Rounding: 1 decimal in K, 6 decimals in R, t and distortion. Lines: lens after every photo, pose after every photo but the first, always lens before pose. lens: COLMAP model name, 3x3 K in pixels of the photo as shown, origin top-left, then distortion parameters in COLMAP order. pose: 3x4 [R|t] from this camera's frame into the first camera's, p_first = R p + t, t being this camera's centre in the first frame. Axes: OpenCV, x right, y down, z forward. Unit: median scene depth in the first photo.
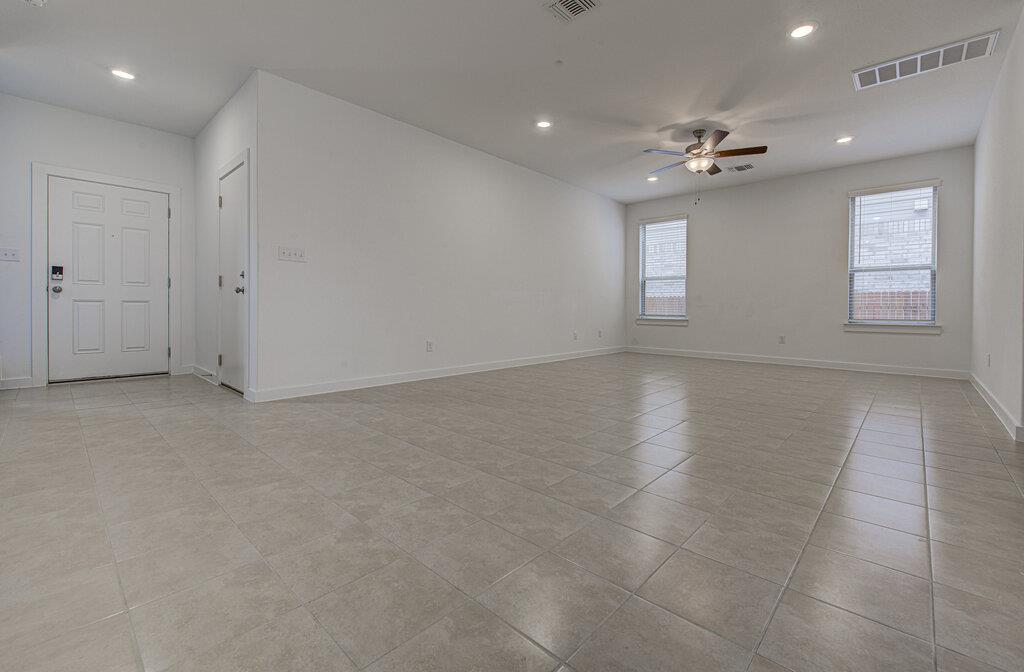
lens RADIAL K [[419.4, 0, 535.7], [0, 419.4, 307.5], [0, 0, 1]] dist [0.001682, 0.000070]
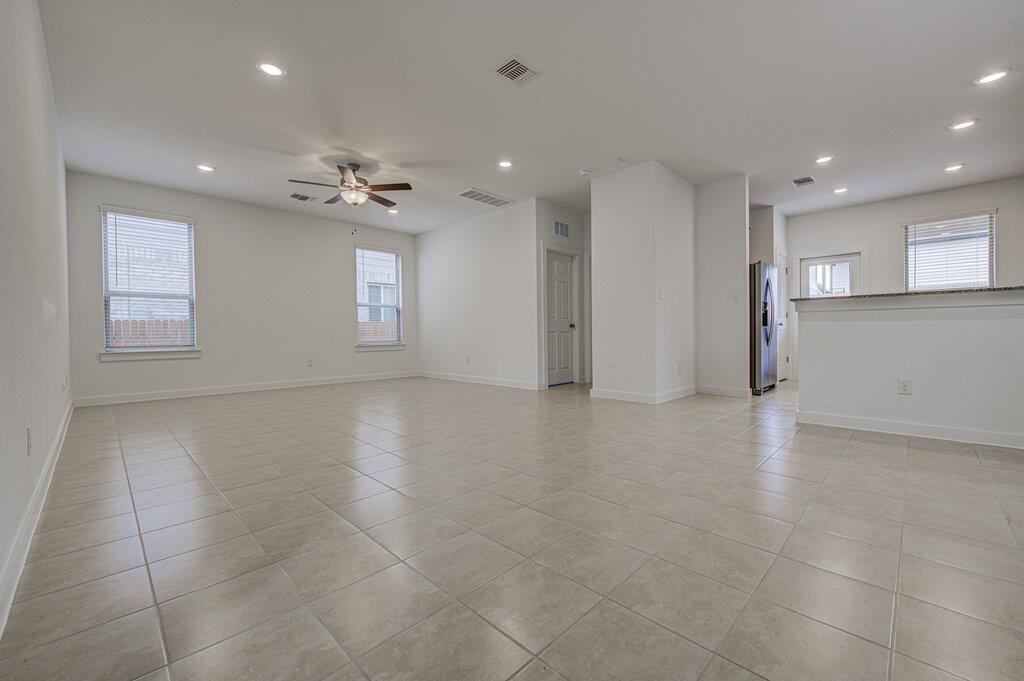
lens RADIAL K [[419.4, 0, 512.8], [0, 419.4, 341.8], [0, 0, 1]] dist [0.001682, 0.000070]
pose [[0.058625, -0.026614, 0.997925, -0.185413], [0.008998, 0.999618, 0.026131, -0.001186], [-0.998239, 0.007448, 0.058843, 0.158352]]
